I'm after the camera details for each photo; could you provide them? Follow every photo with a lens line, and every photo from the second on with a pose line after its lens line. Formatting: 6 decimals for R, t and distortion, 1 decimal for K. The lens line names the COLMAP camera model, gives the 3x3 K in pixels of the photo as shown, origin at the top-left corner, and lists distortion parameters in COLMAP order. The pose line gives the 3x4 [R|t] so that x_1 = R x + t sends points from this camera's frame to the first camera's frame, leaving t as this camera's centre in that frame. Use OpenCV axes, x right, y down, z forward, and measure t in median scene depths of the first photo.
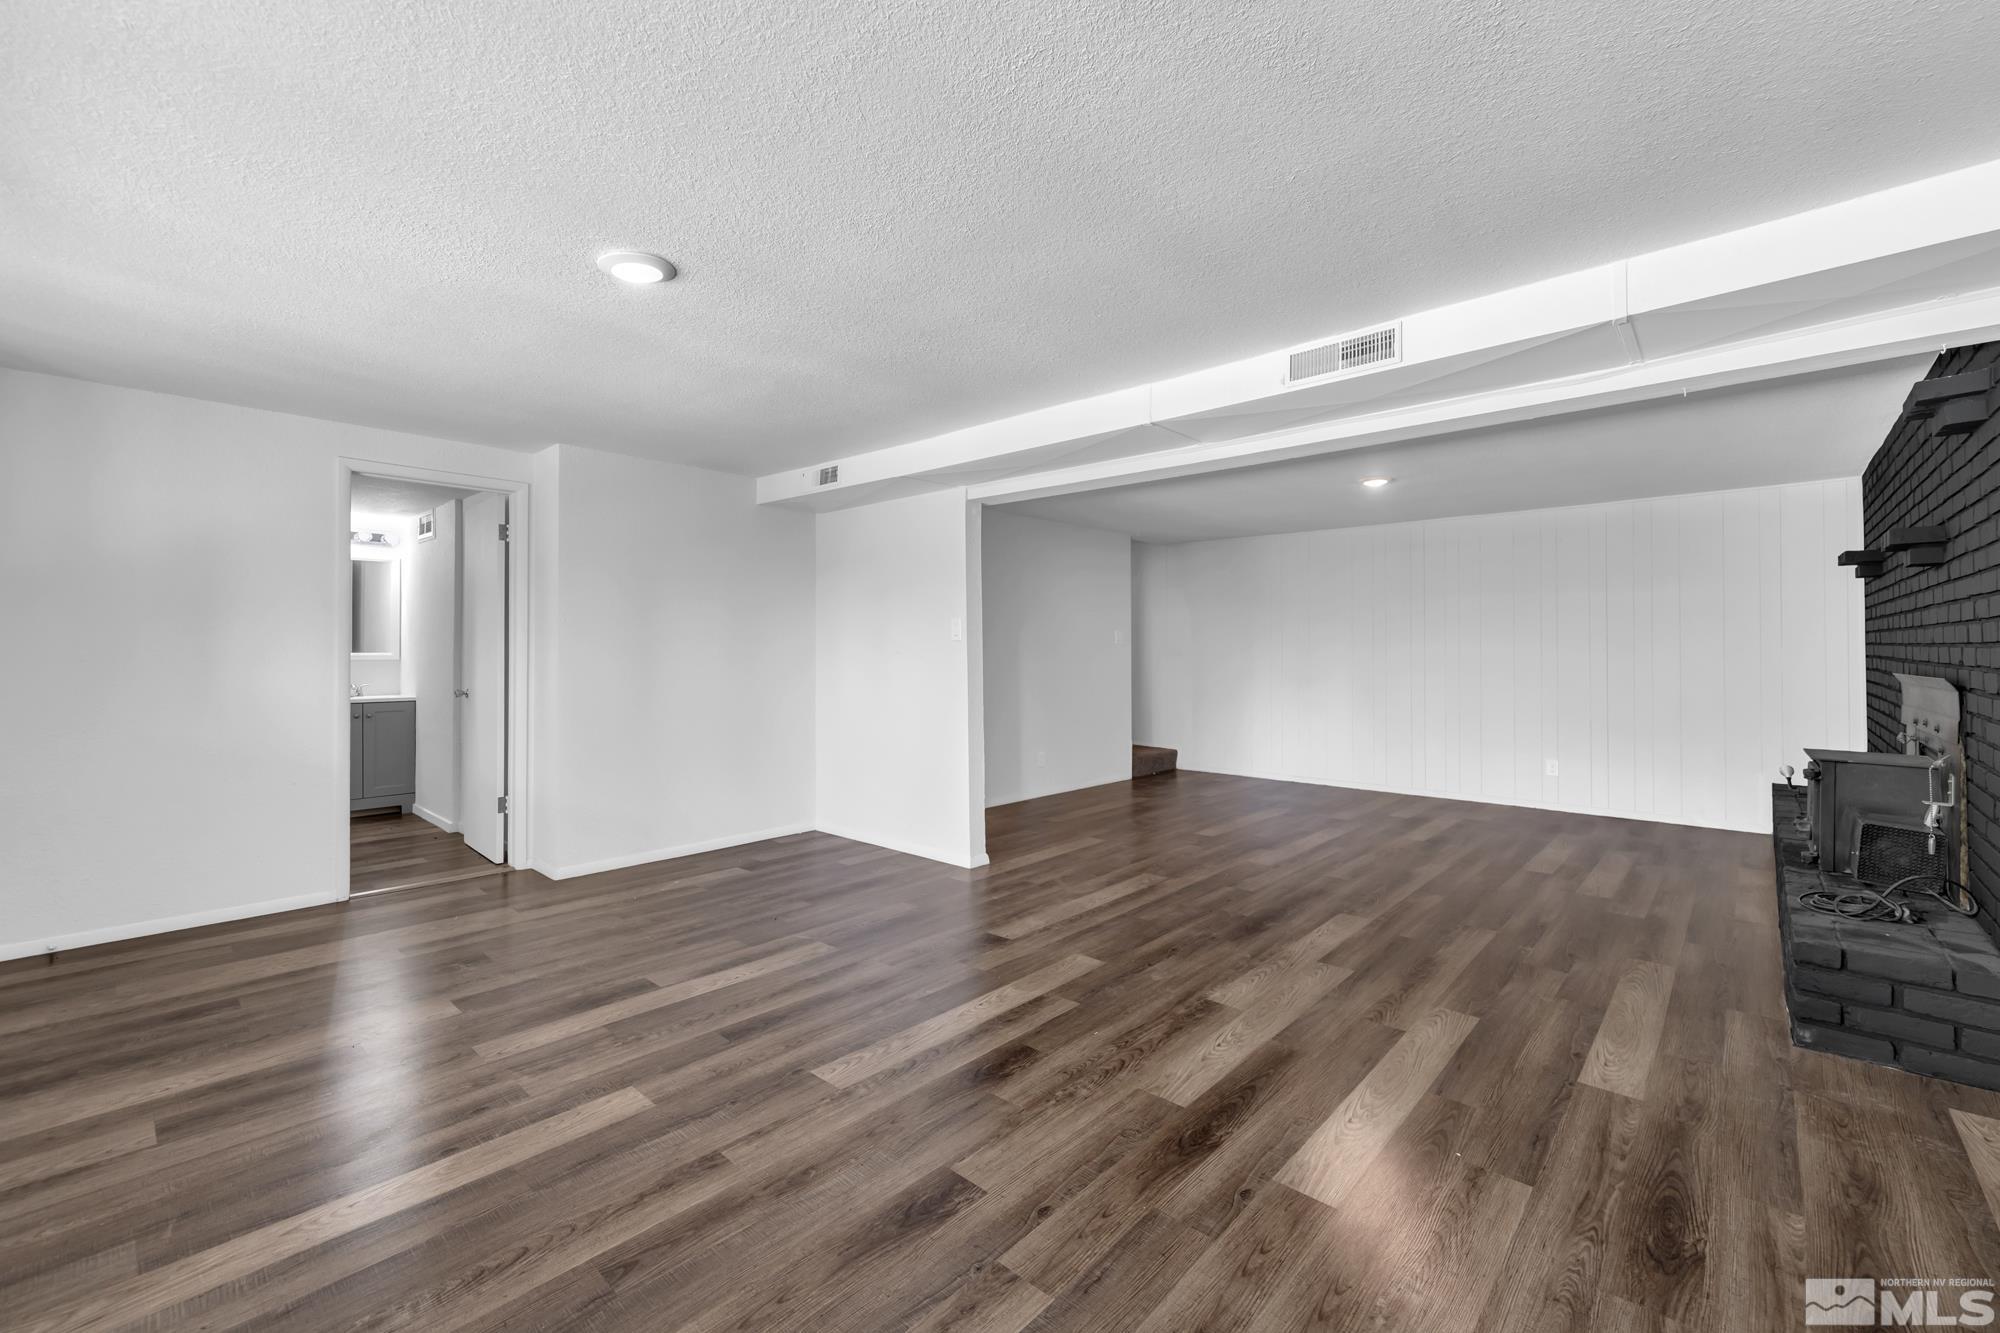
lens RADIAL K [[821.4, 0, 989.8], [0, 821.4, 662.0], [0, 0, 1]] dist [0.007642, 0.000072]
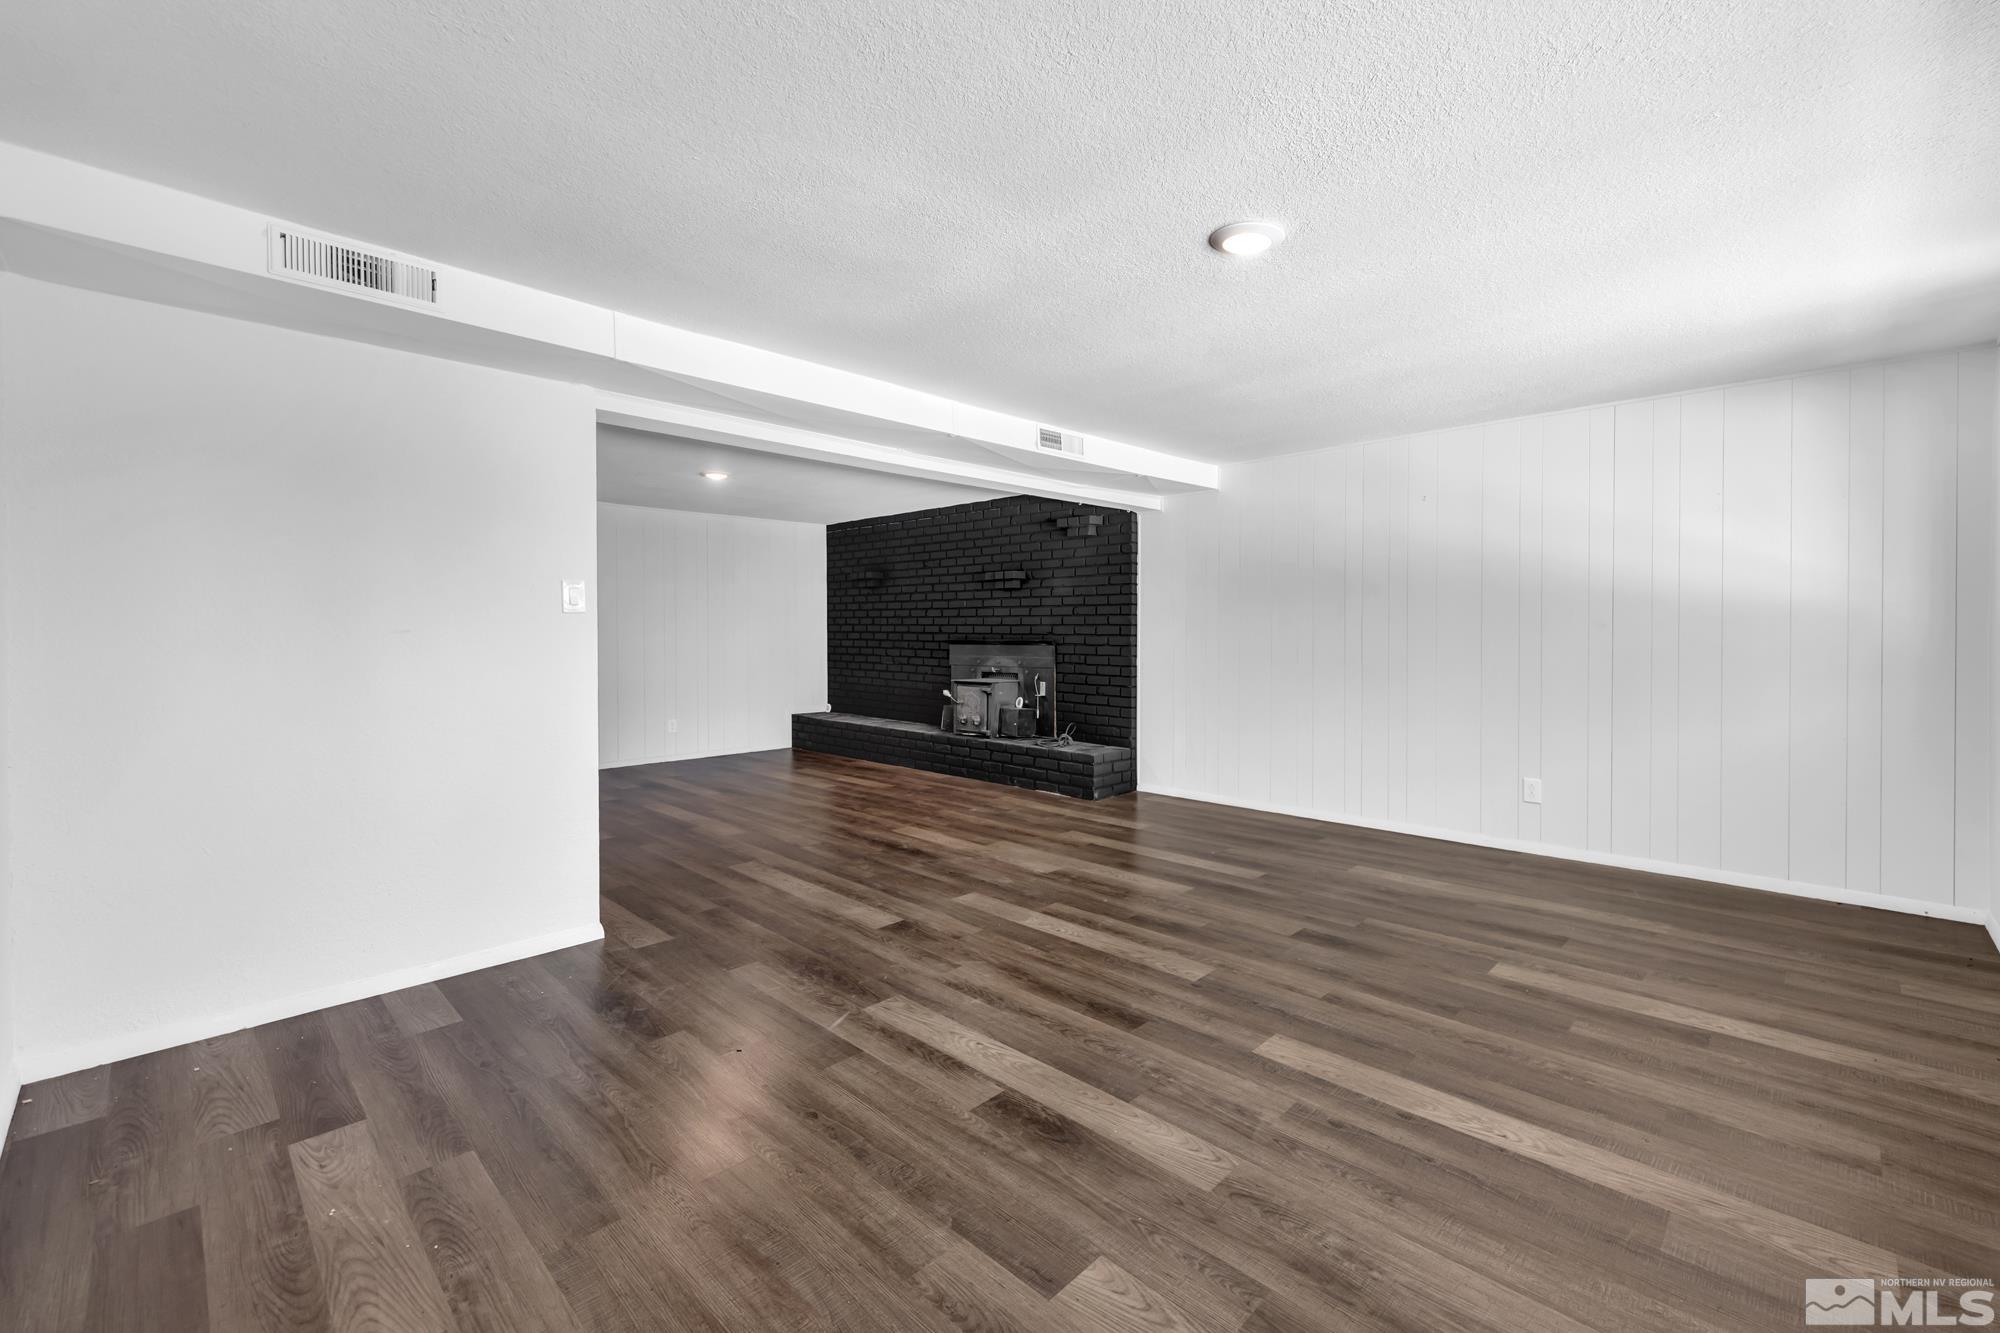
lens RADIAL K [[885.6, 0, 1012.9], [0, 885.6, 625.5], [0, 0, 1]] dist [0.008034, -0.001306]
pose [[0.004207, 0.006247, 0.999972, -1.278678], [0.017194, 0.999832, -0.006318, -0.001418], [-0.999843, 0.017220, 0.004099, 1.075257]]
